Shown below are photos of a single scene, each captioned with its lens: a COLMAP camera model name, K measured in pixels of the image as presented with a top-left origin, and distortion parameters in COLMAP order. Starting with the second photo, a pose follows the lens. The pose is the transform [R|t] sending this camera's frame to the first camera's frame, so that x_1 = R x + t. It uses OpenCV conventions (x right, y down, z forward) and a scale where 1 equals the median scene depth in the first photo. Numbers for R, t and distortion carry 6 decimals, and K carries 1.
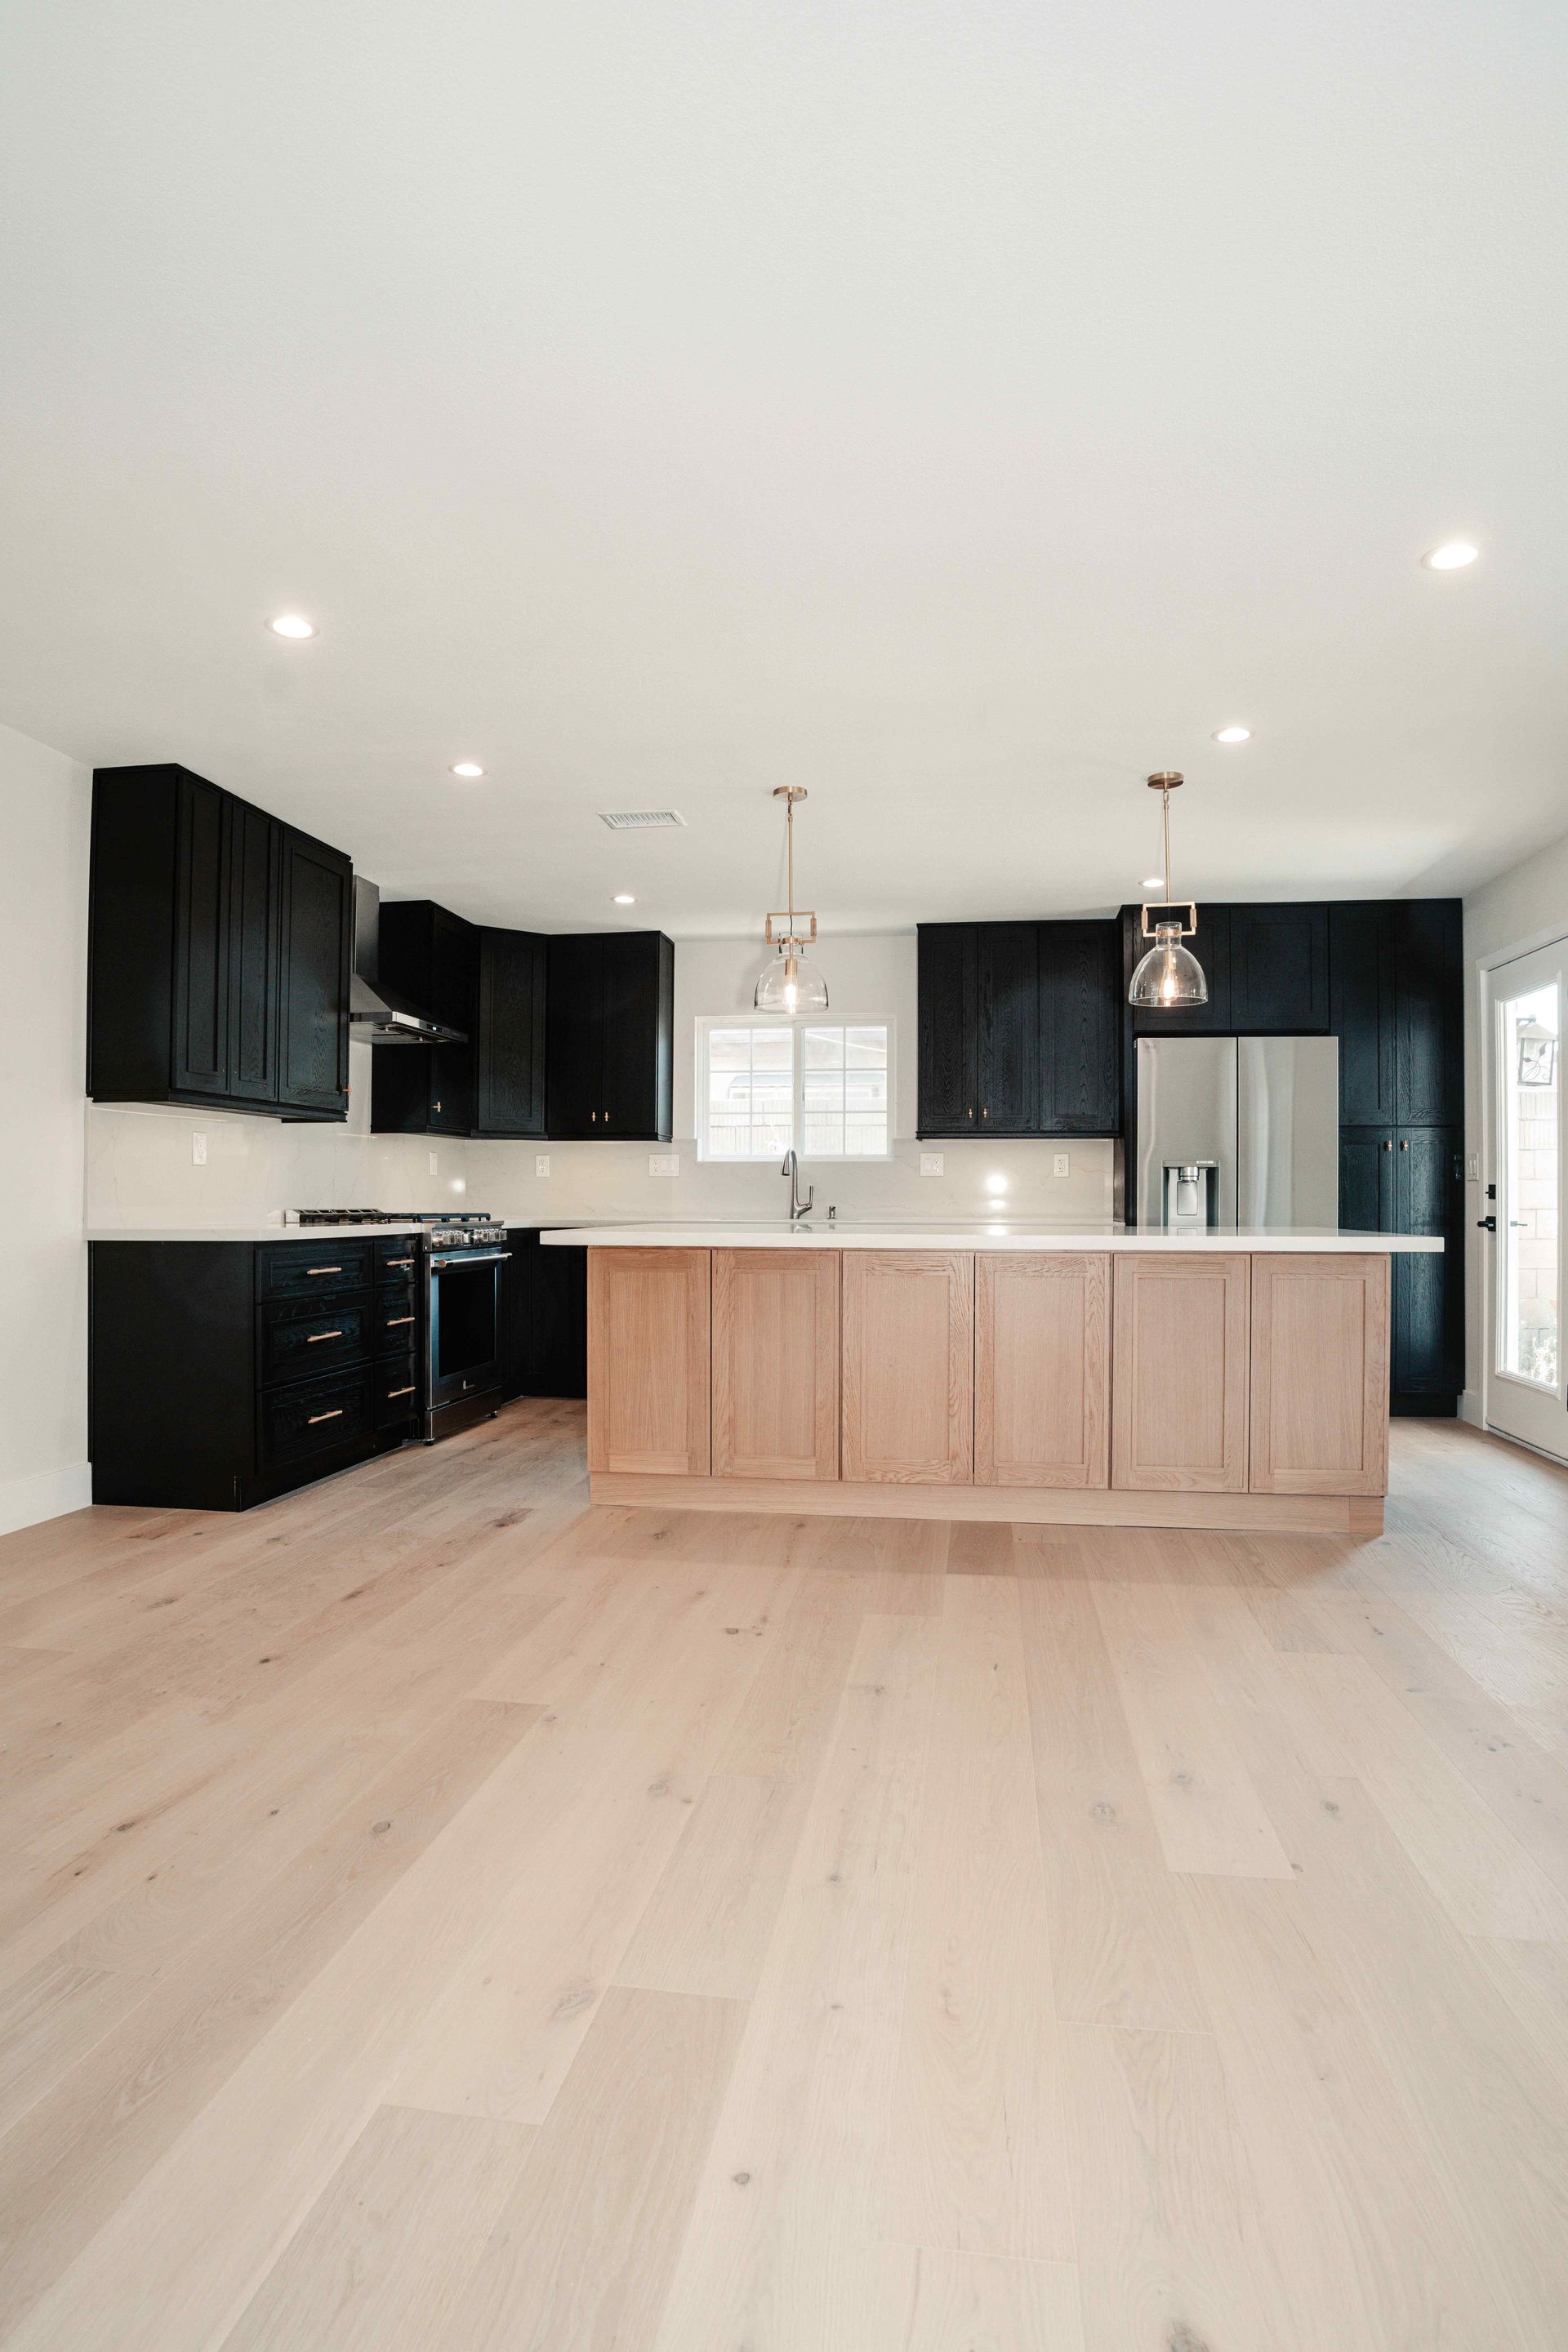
lens RADIAL K [[1146.8, 0, 802.6], [0, 1146.8, 1200.6], [0, 0, 1]] dist [-0.063487, 0.026395]
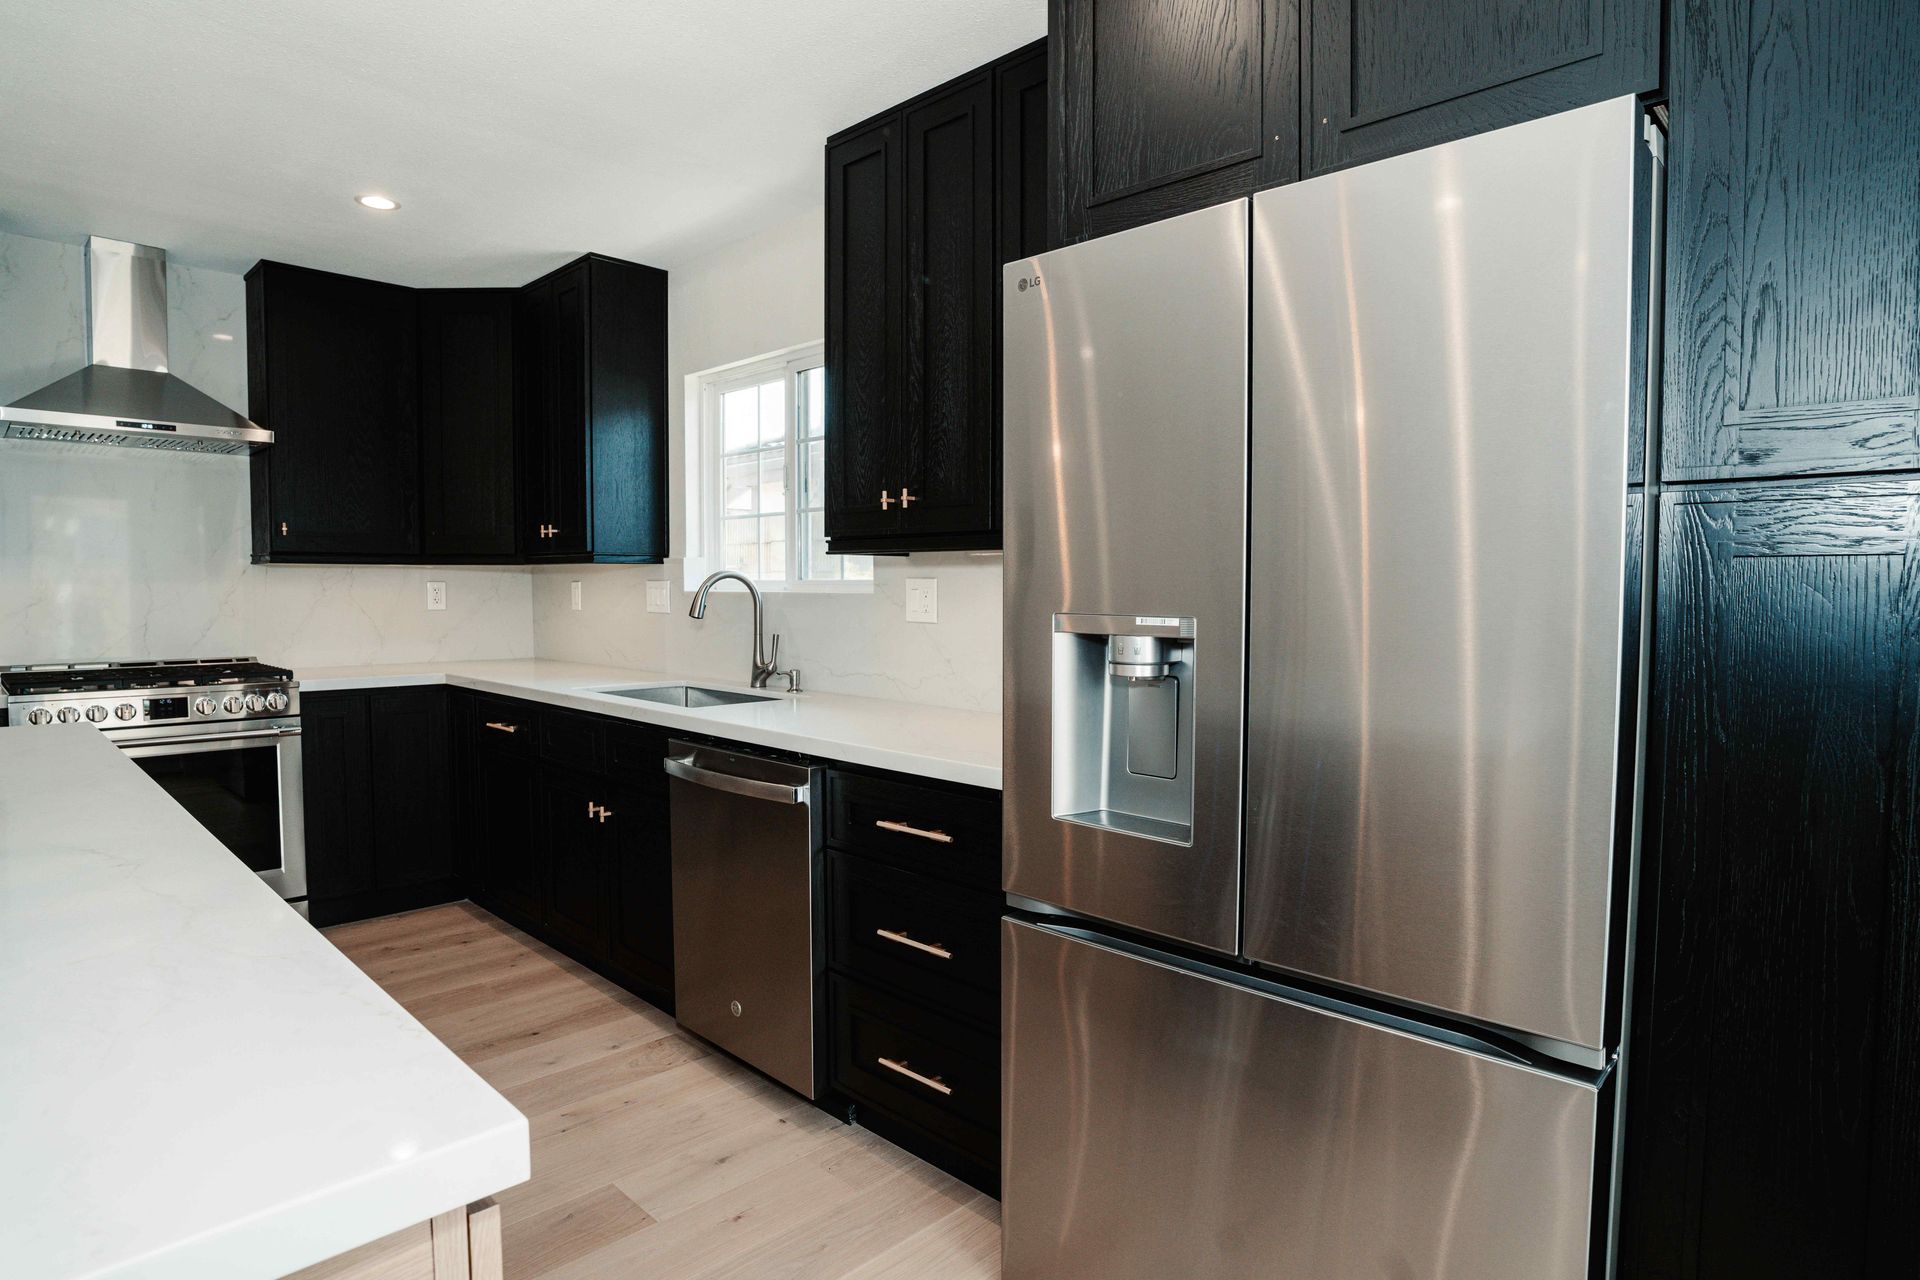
lens RADIAL K [[1035.1, 0, 946.3], [0, 1035.1, 636.2], [0, 0, 1]] dist [-0.051785, 0.024922]
pose [[0.806629, 0.027049, -0.590438, 0.560073], [-0.002436, 0.999096, 0.042442, -0.049327], [0.591053, -0.032796, 0.805966, 0.877124]]
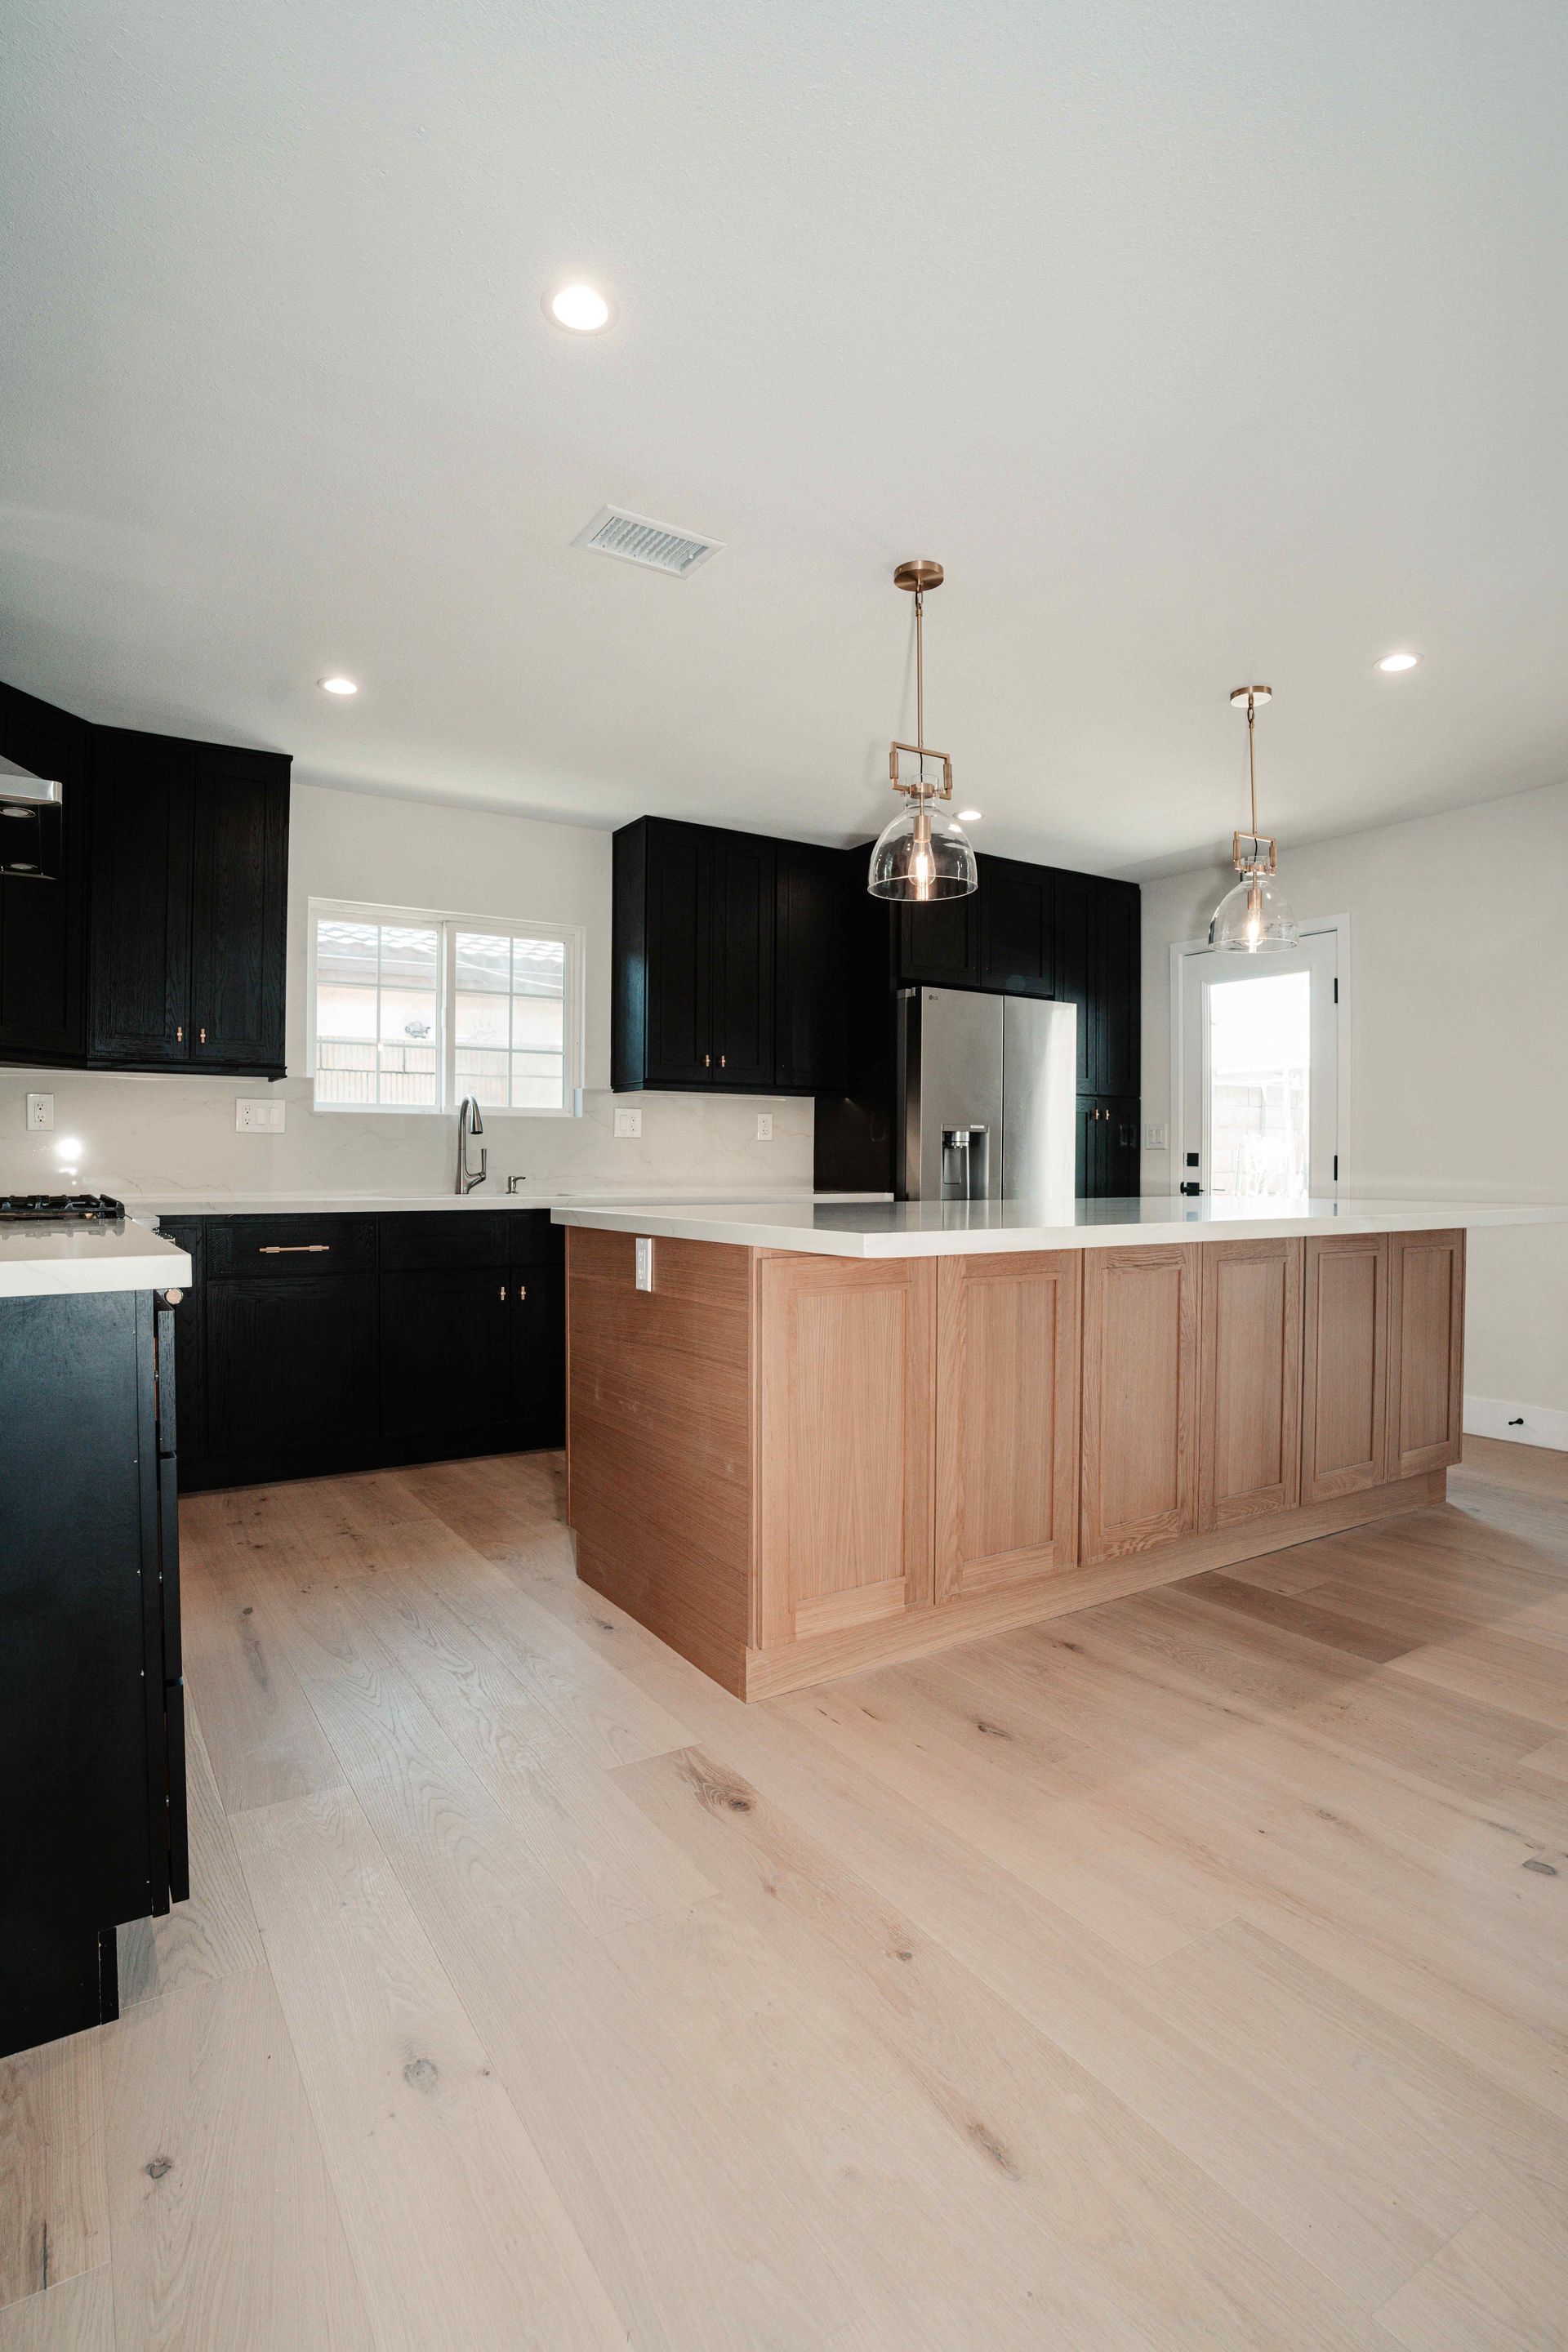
lens RADIAL K [[1146.8, 0, 745.7], [0, 1146.8, 1167.4], [0, 0, 1]] dist [-0.063487, 0.026395]
pose [[0.776070, -0.002974, 0.630640, -0.458272], [0.001753, 0.999995, 0.002559, -0.003704], [-0.630645, -0.000881, 0.776071, 0.472464]]
